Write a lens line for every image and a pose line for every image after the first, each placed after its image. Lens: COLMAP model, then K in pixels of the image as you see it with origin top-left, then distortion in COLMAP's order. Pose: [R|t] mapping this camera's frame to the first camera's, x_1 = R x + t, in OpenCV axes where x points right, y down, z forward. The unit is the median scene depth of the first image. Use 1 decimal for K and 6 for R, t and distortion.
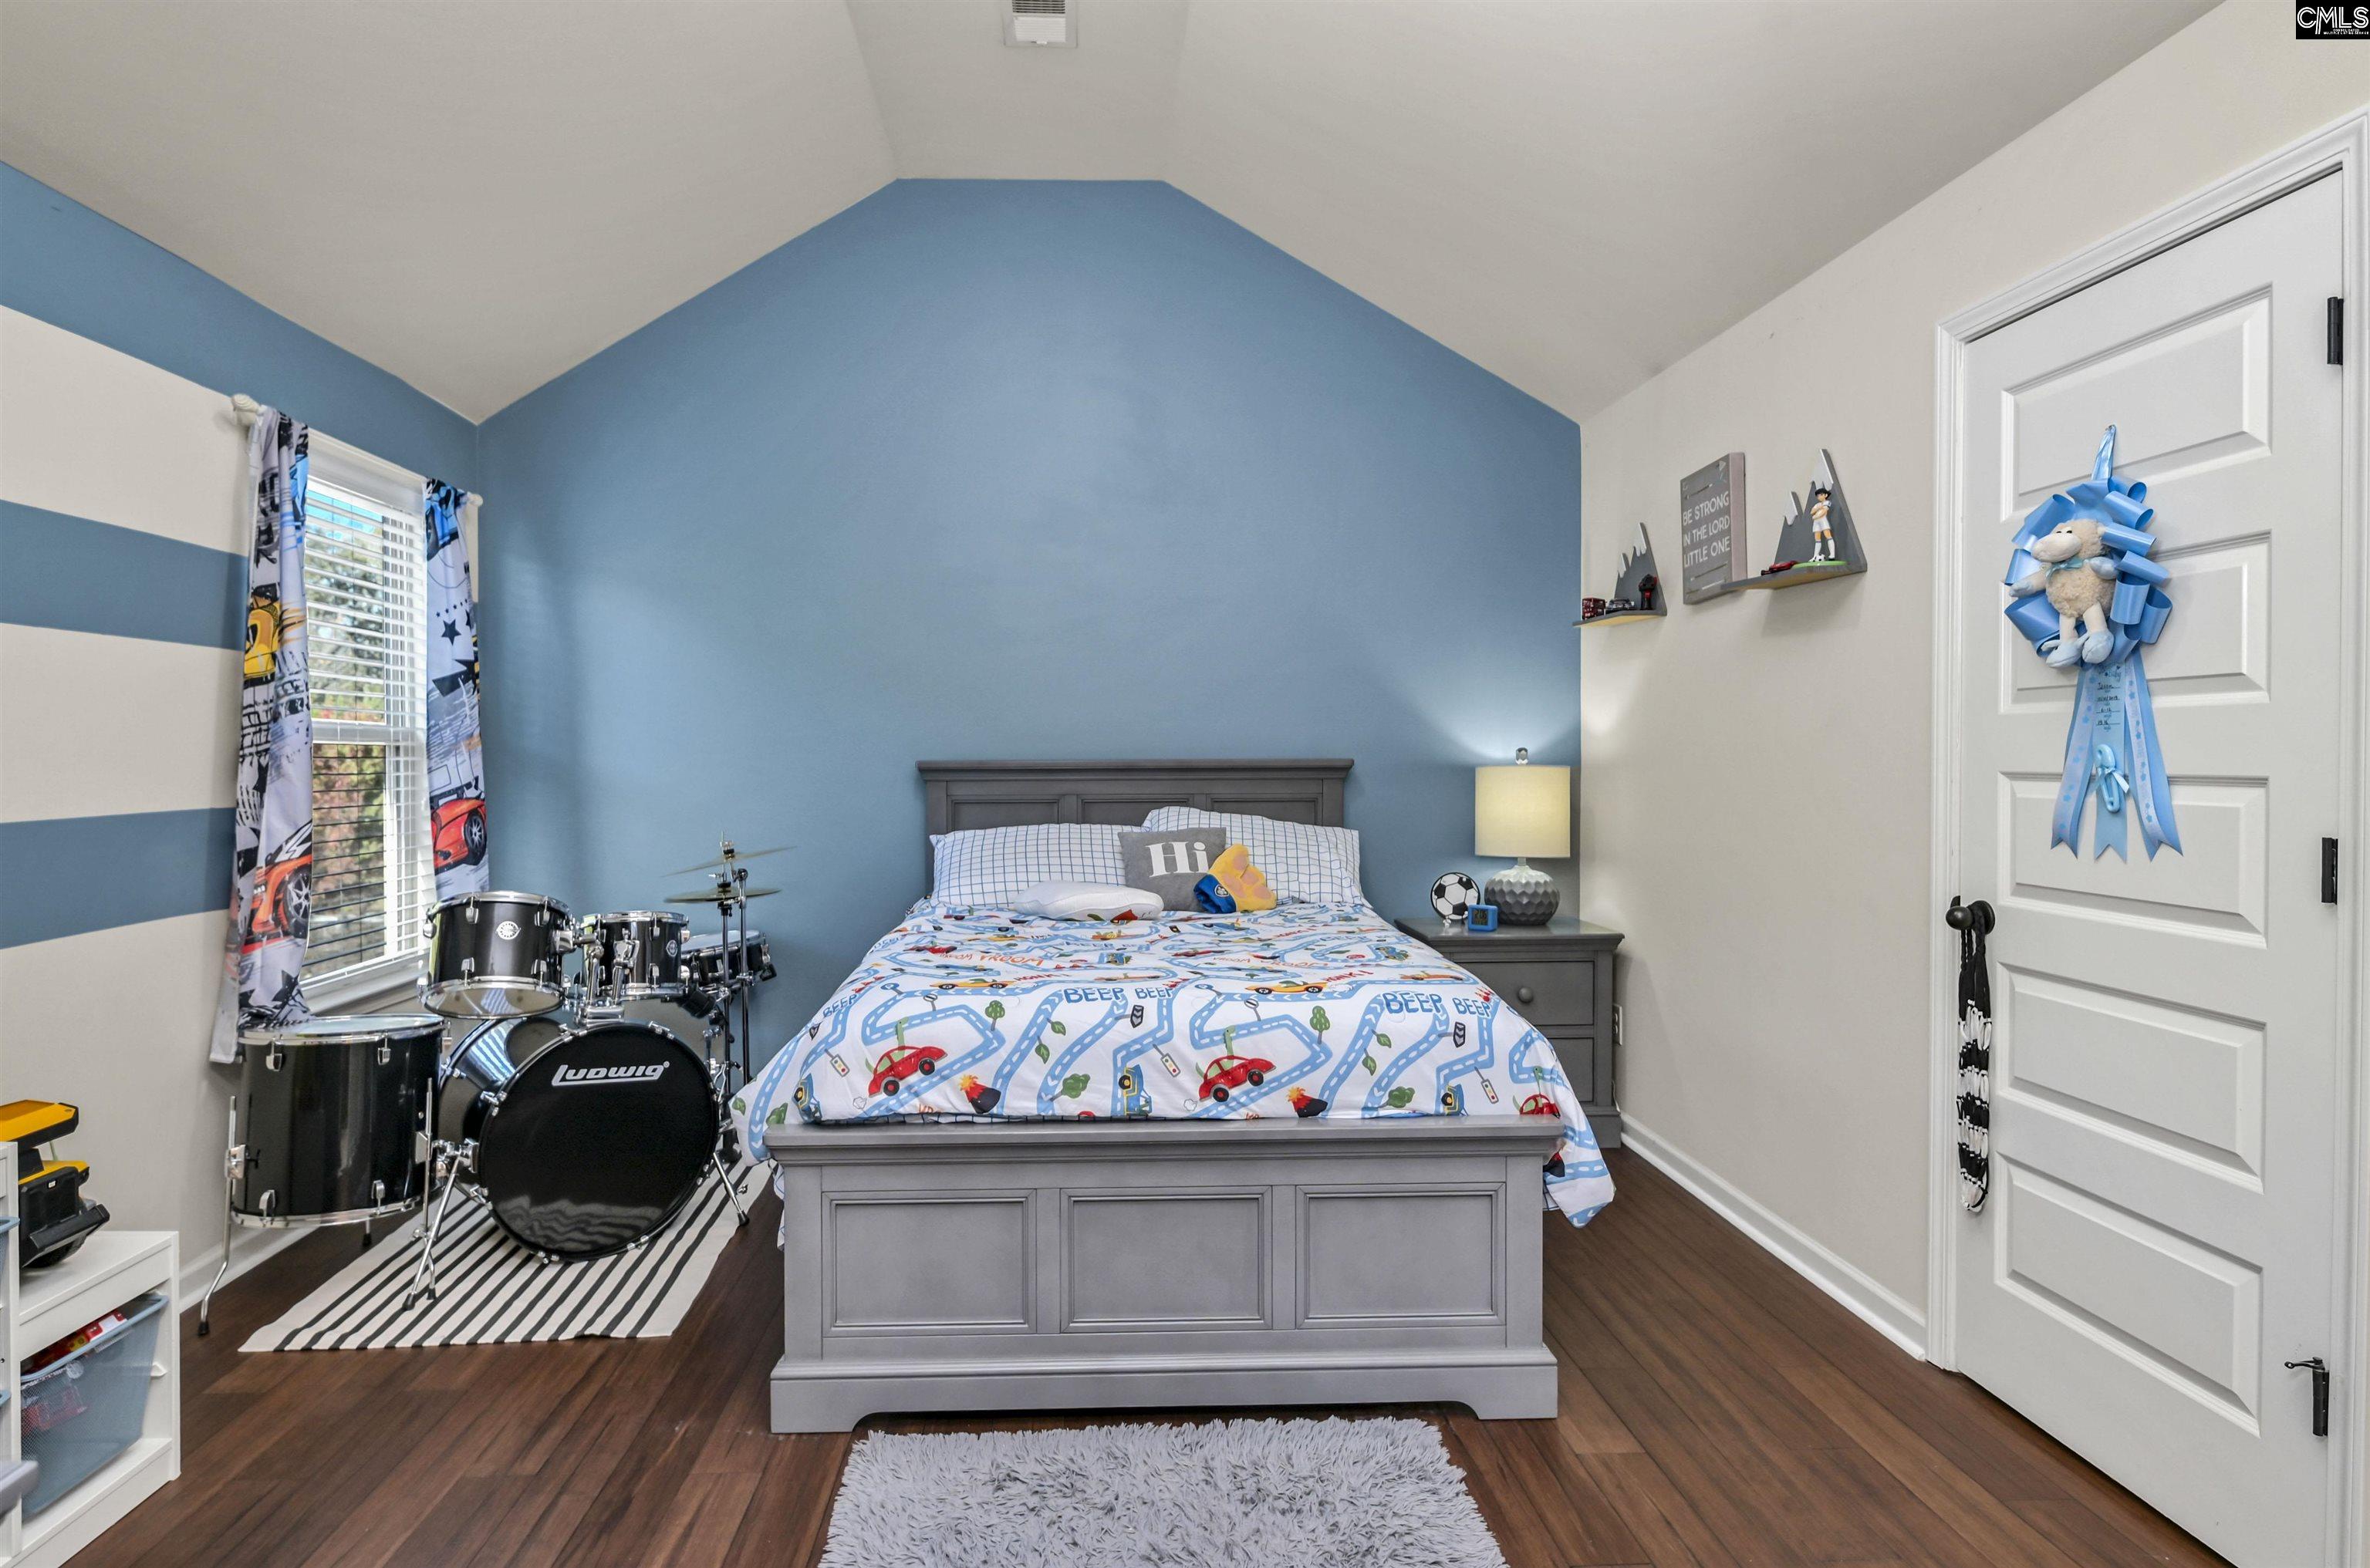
lens RADIAL K [[1300.4, 0, 1167.9], [0, 1300.4, 771.9], [0, 0, 1]] dist [-0.000954, -0.000710]
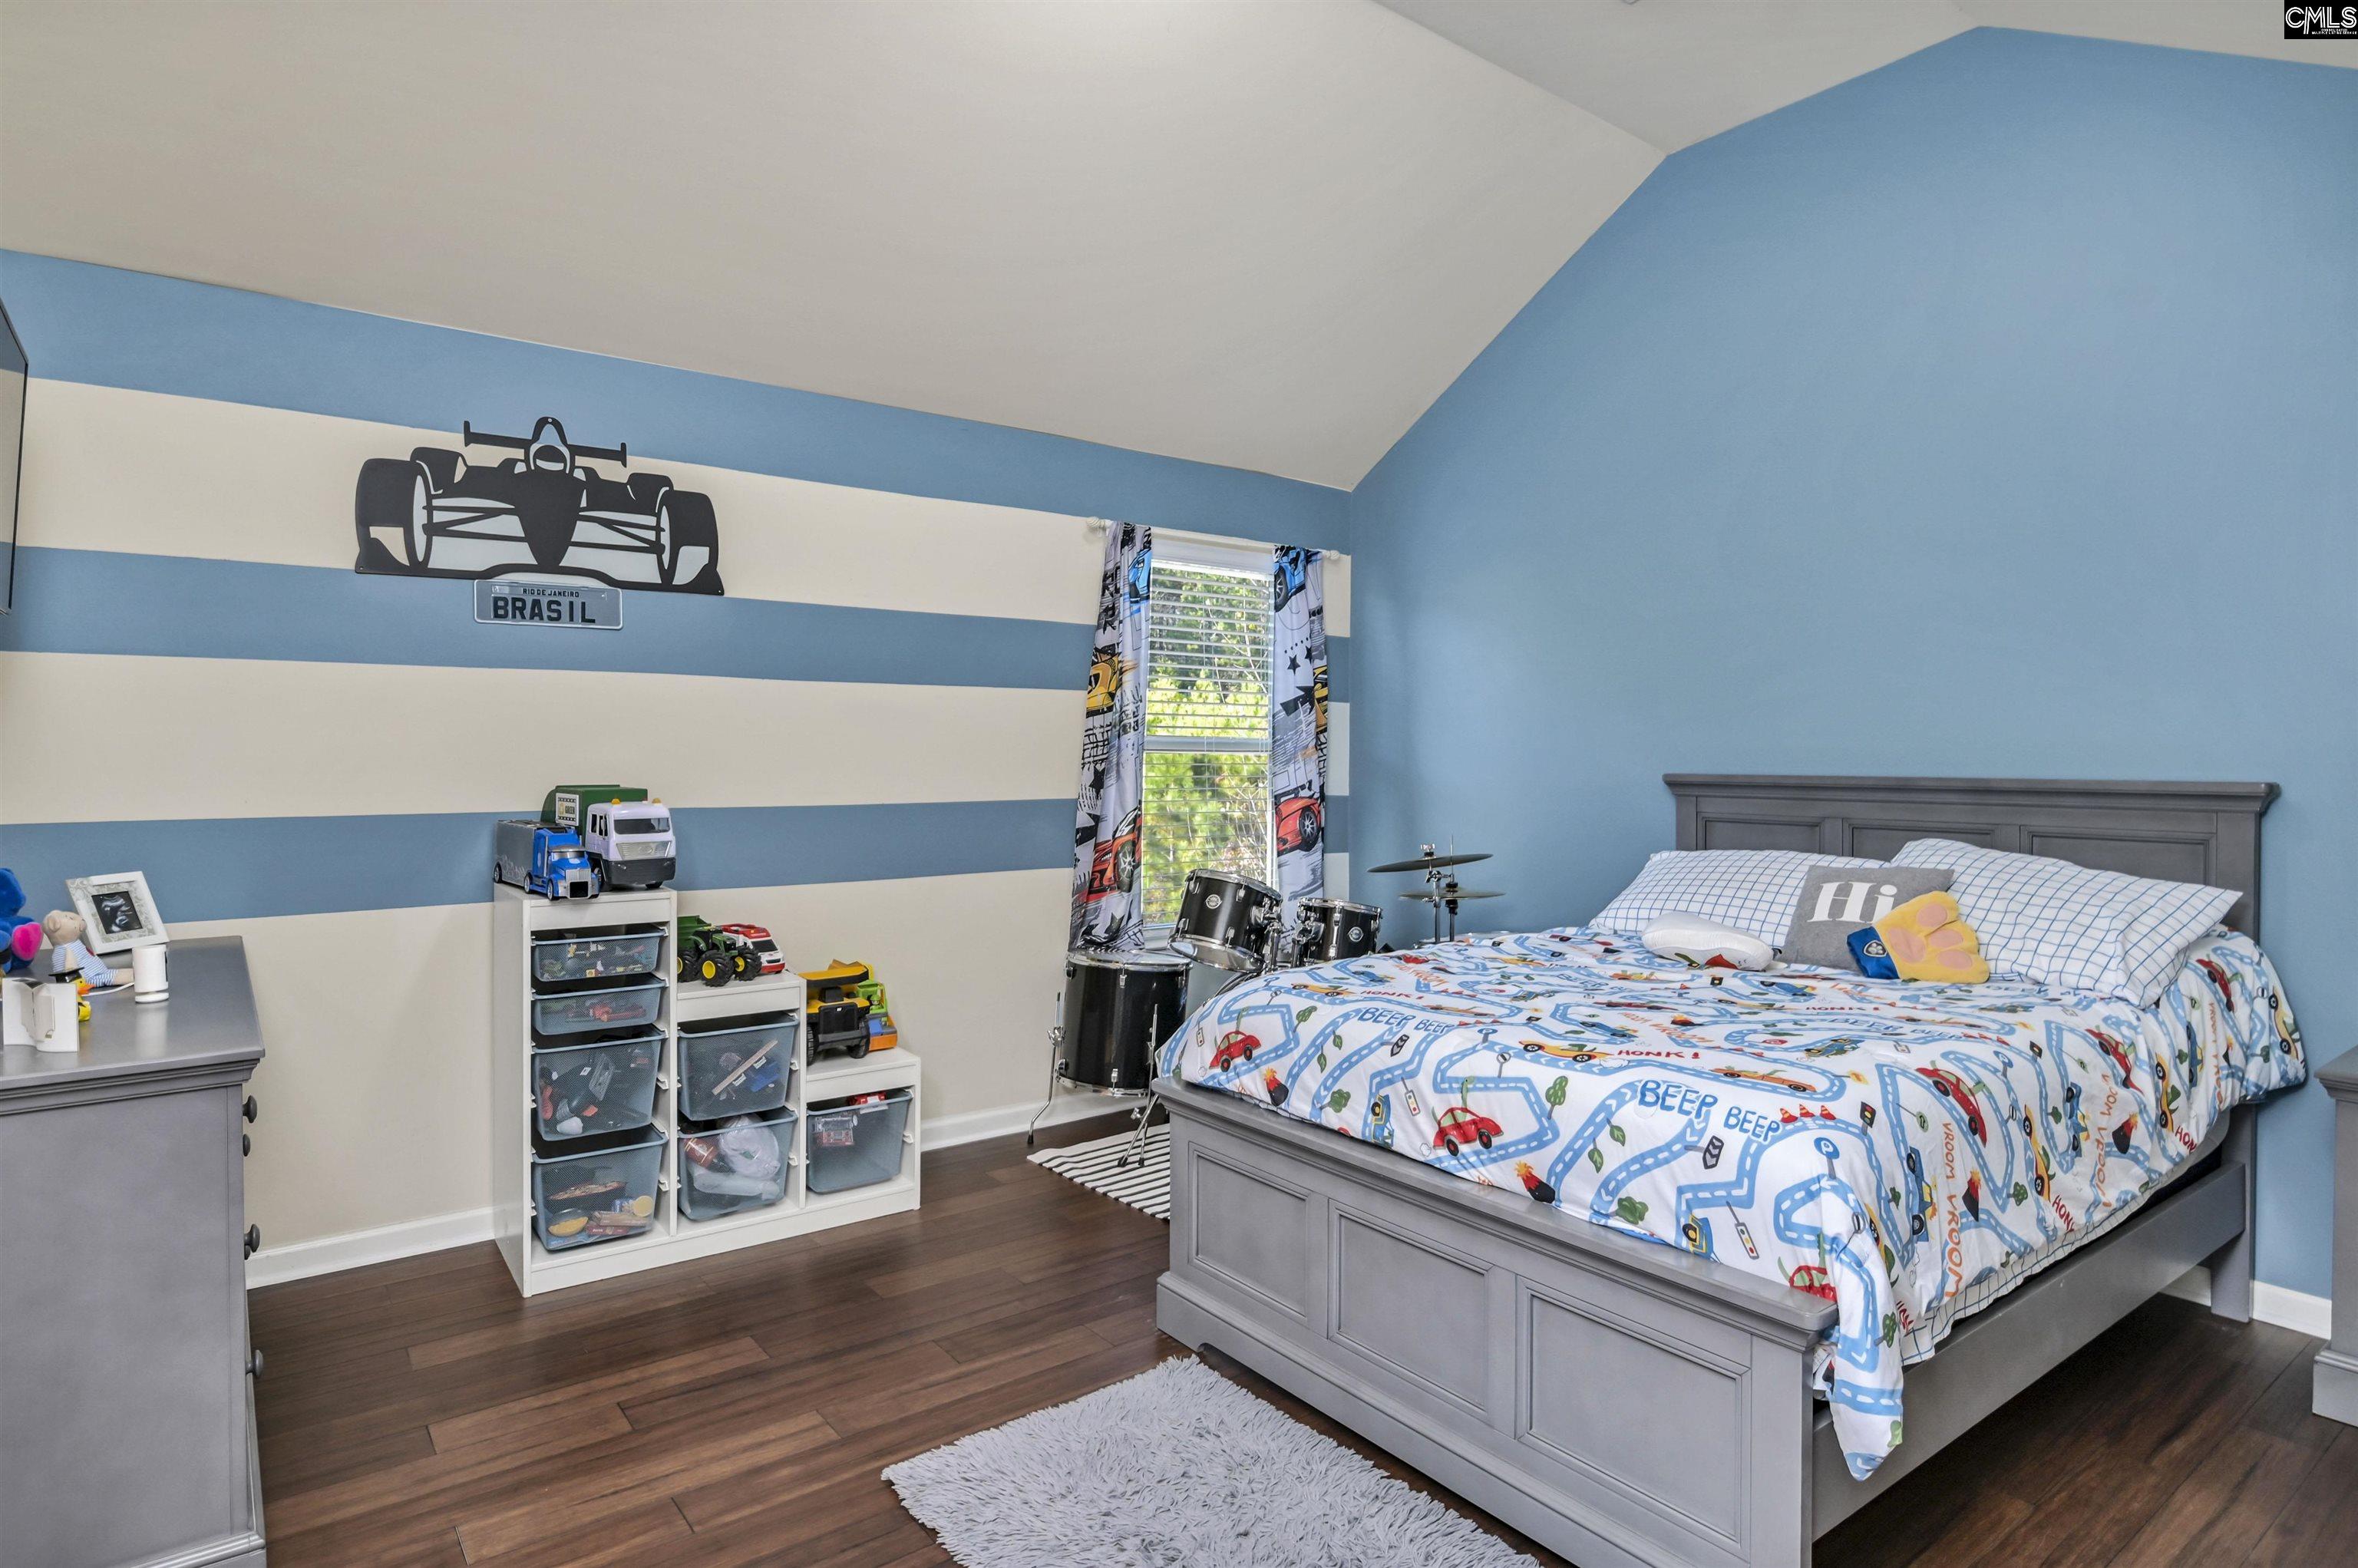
lens RADIAL K [[1293.9, 0, 1162.0], [0, 1293.9, 772.0], [0, 0, 1]] dist [-0.000954, -0.000710]
pose [[0.555707, 0.016858, -0.831207, 0.672184], [-0.016412, 0.999822, 0.009305, -0.021670], [0.831216, 0.008471, 0.555885, 0.314997]]
